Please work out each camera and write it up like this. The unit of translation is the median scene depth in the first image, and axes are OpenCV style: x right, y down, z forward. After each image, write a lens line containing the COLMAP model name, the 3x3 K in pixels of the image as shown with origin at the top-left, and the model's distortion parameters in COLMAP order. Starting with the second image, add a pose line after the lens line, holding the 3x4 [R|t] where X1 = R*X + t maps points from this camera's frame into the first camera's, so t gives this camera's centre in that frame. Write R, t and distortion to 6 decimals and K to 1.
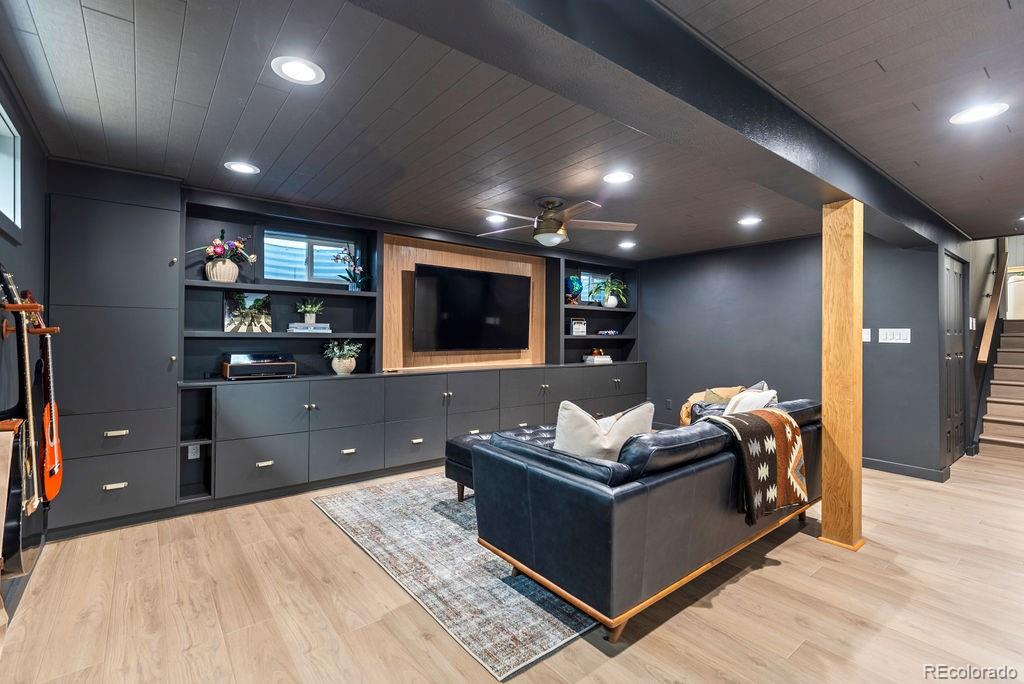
lens RADIAL K [[465.7, 0, 511.0], [0, 465.7, 330.1], [0, 0, 1]] dist [0.010571, -0.000525]
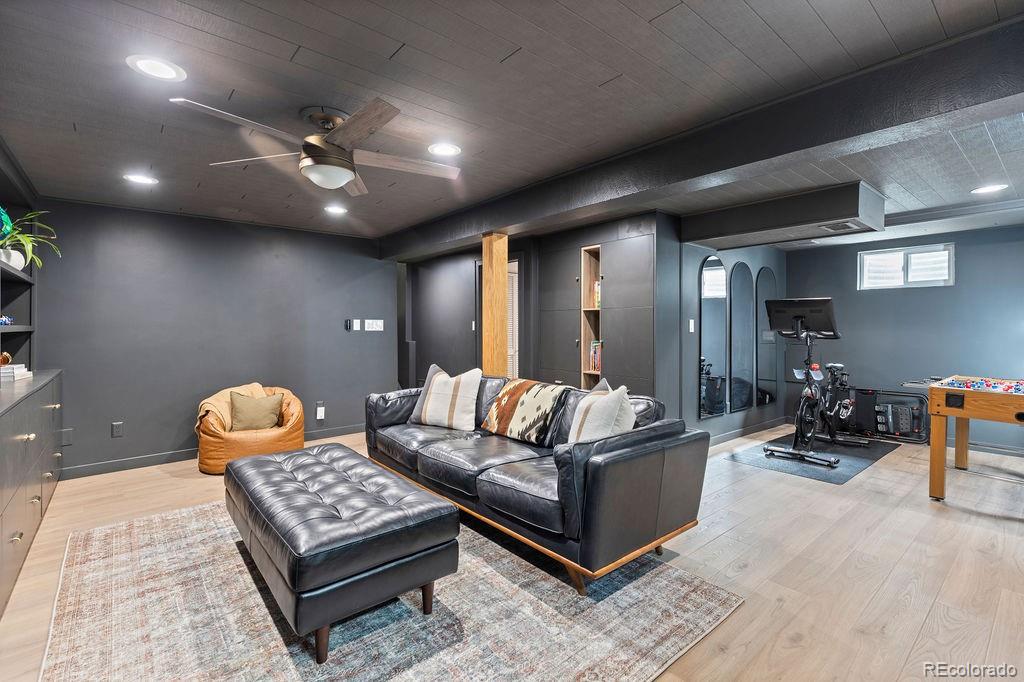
lens RADIAL K [[465.7, 0, 511.0], [0, 465.7, 329.1], [0, 0, 1]] dist [0.010571, -0.000525]
pose [[-0.035094, -0.012601, 0.999305, -0.948688], [-0.011858, 0.999855, 0.012191, 0.005422], [-0.999314, -0.011422, -0.035238, 1.268037]]
